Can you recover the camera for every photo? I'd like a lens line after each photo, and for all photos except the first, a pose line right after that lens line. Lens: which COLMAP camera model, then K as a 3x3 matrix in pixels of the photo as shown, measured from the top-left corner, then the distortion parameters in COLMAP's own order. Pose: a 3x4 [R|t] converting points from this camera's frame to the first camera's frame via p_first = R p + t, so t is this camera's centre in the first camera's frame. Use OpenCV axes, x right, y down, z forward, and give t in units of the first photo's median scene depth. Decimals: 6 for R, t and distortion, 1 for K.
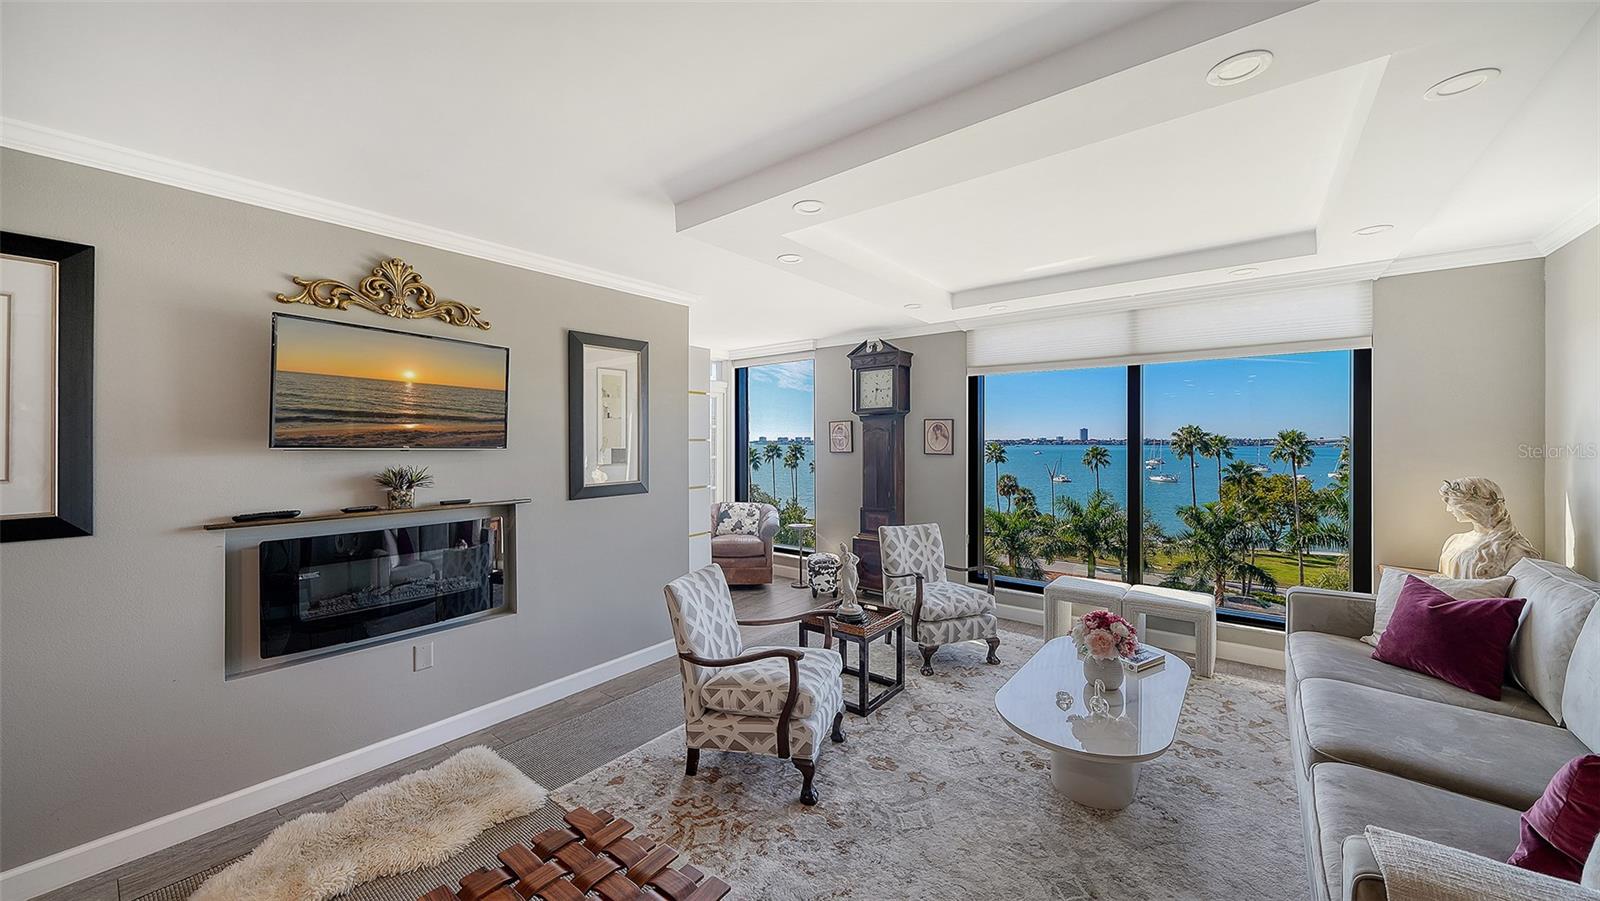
lens RADIAL K [[570.4, 0, 802.6], [0, 570.4, 426.7], [0, 0, 1]] dist [0.000991, -0.000004]
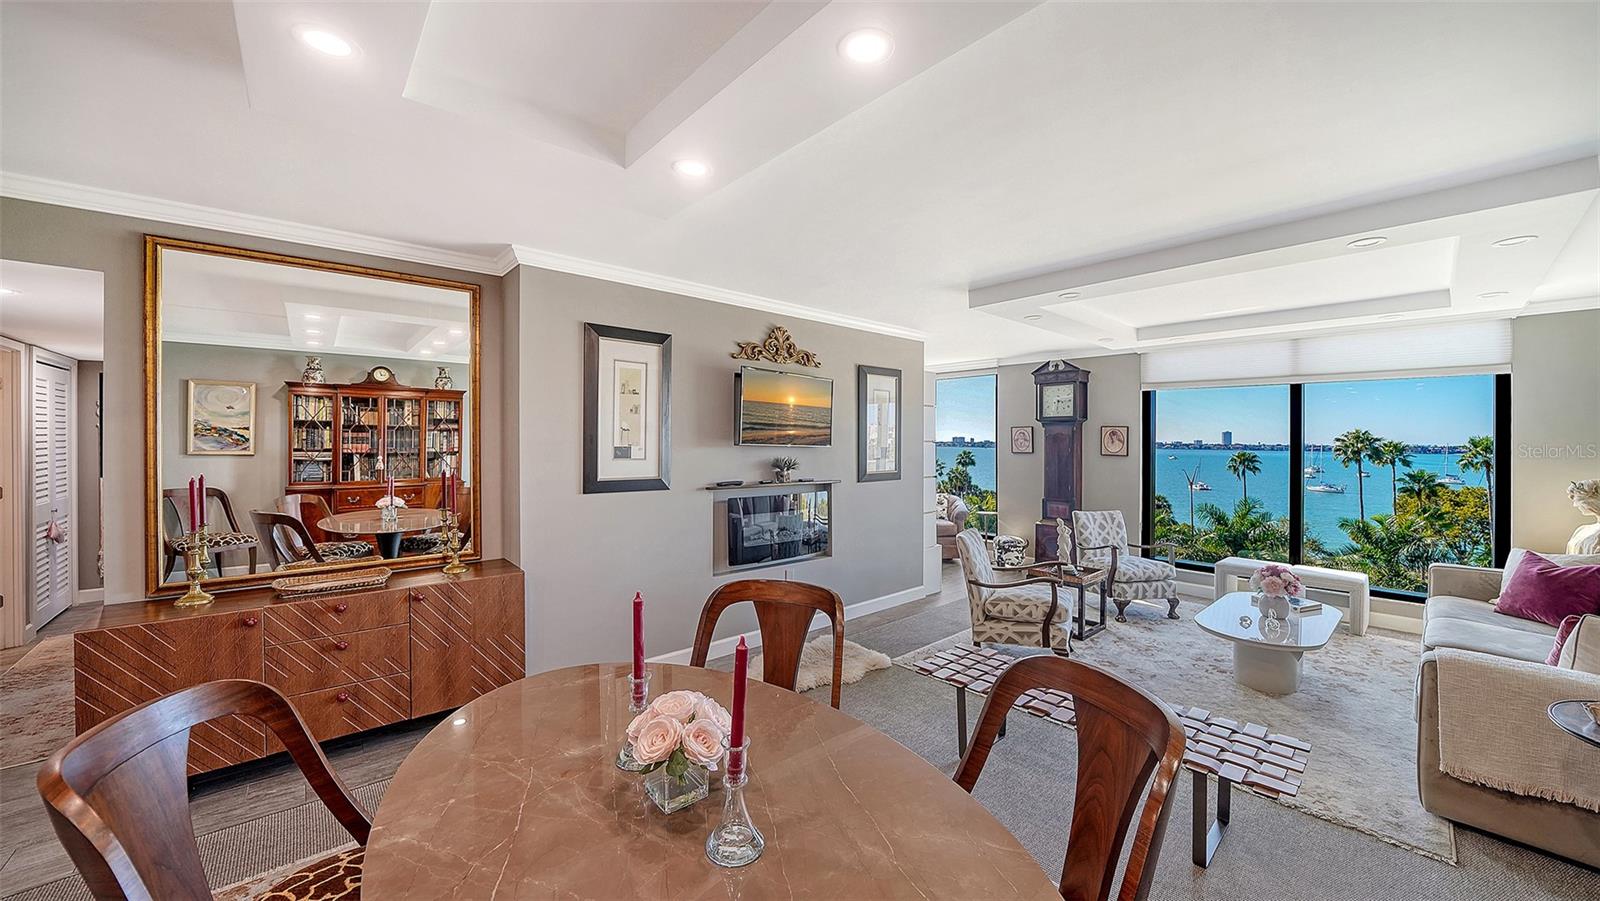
lens RADIAL K [[568.8, 0, 805.1], [0, 568.8, 425.2], [0, 0, 1]] dist [-0.021638, 0.000021]
pose [[0.982674, 0.007362, -0.185197, -0.248337], [-0.007892, 0.999967, -0.002127, -0.010742], [0.185175, 0.003552, 0.982699, -0.396864]]
